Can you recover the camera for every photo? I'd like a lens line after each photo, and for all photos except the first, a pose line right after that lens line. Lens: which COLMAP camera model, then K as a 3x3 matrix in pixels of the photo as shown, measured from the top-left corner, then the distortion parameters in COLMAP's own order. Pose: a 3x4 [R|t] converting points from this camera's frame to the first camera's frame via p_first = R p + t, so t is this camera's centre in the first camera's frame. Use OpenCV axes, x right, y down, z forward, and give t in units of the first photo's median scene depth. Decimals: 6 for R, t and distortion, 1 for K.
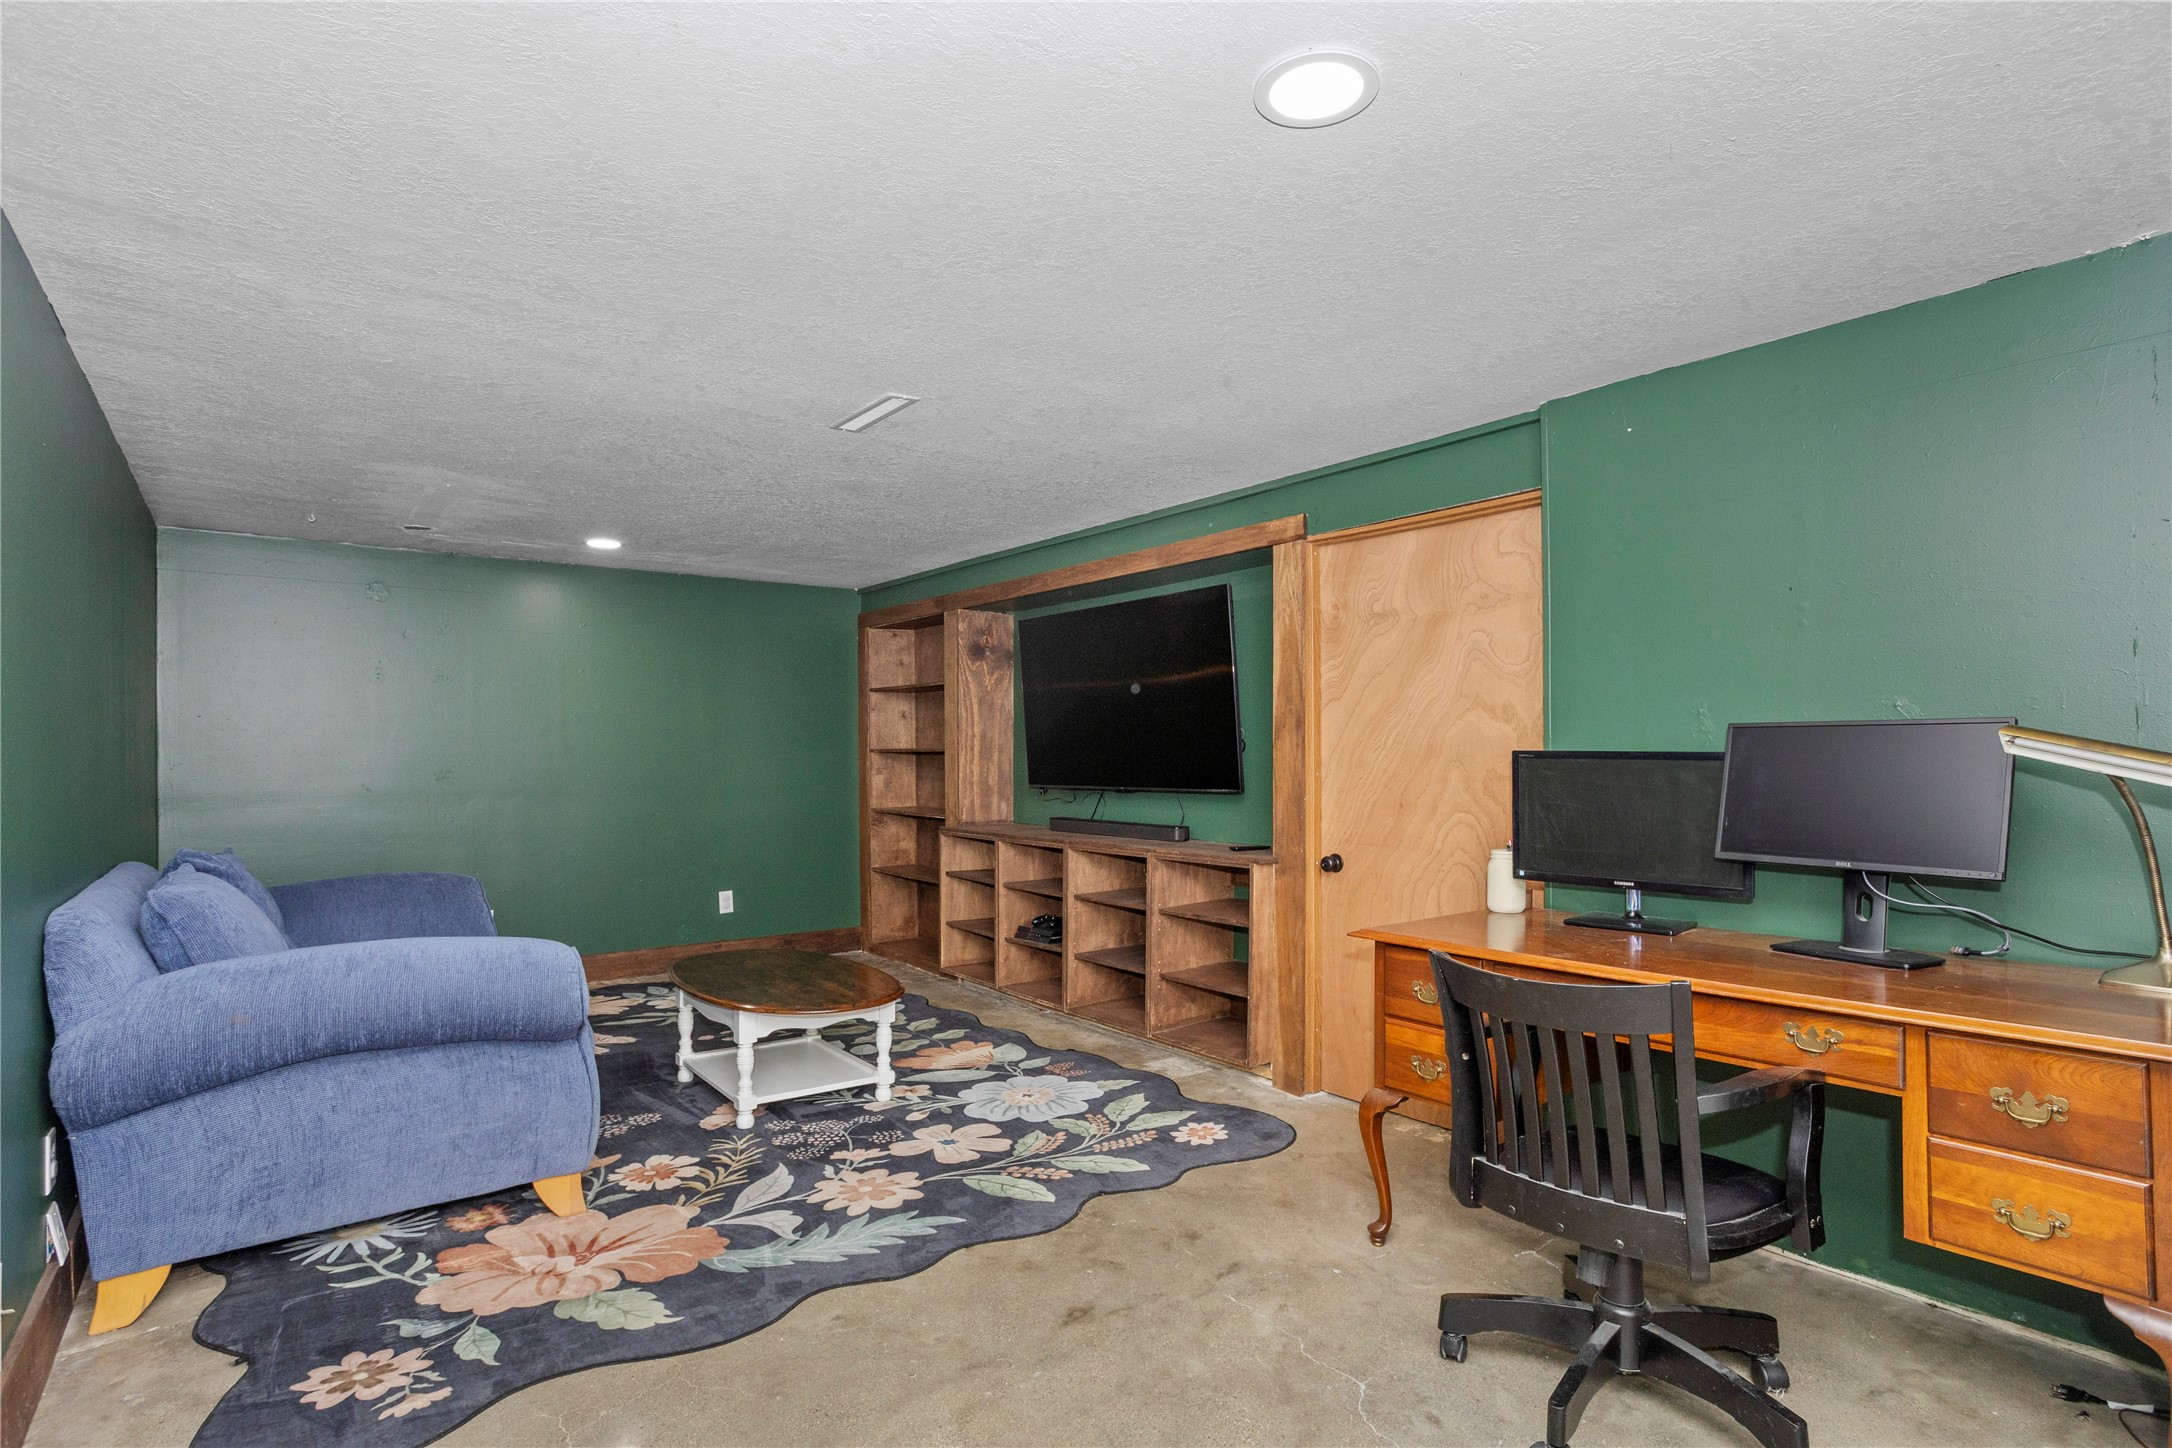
lens RADIAL K [[1098.6, 0, 1088.8], [0, 1098.6, 741.8], [0, 0, 1]] dist [-0.063066, 0.036901]
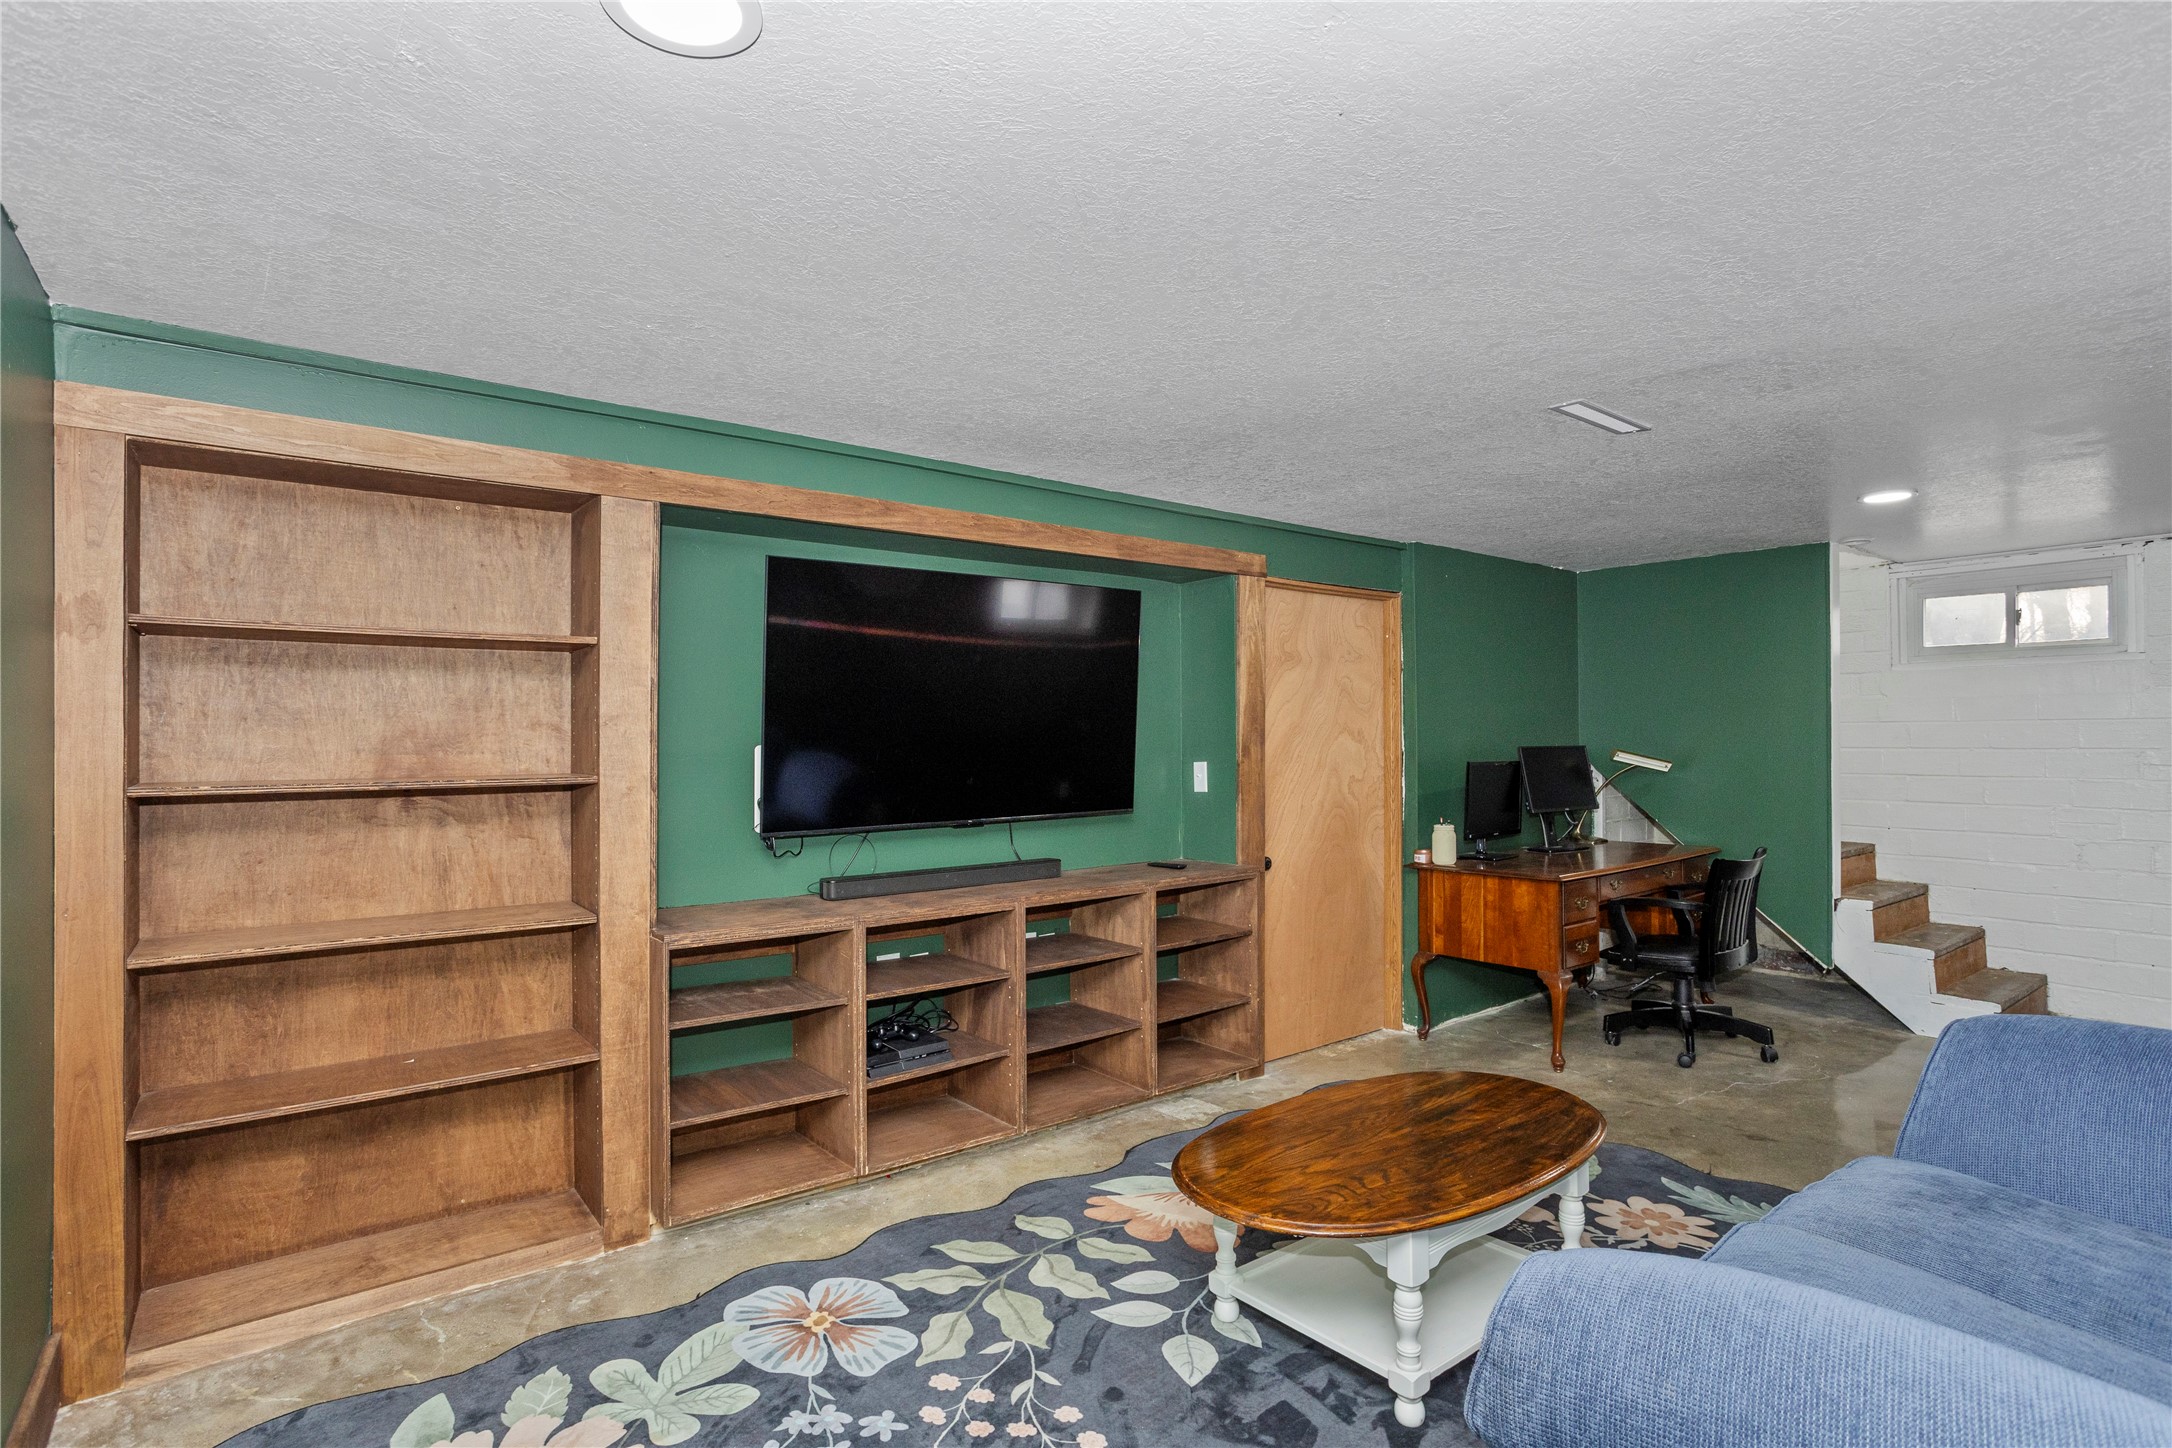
lens RADIAL K [[1098.6, 0, 1088.8], [0, 1098.6, 741.8], [0, 0, 1]] dist [-0.063066, 0.036901]
pose [[-0.009551, -0.008419, 0.999919, -0.900922], [-0.004376, 0.999955, 0.008378, -0.025208], [-0.999945, -0.004295, -0.009587, 1.162748]]
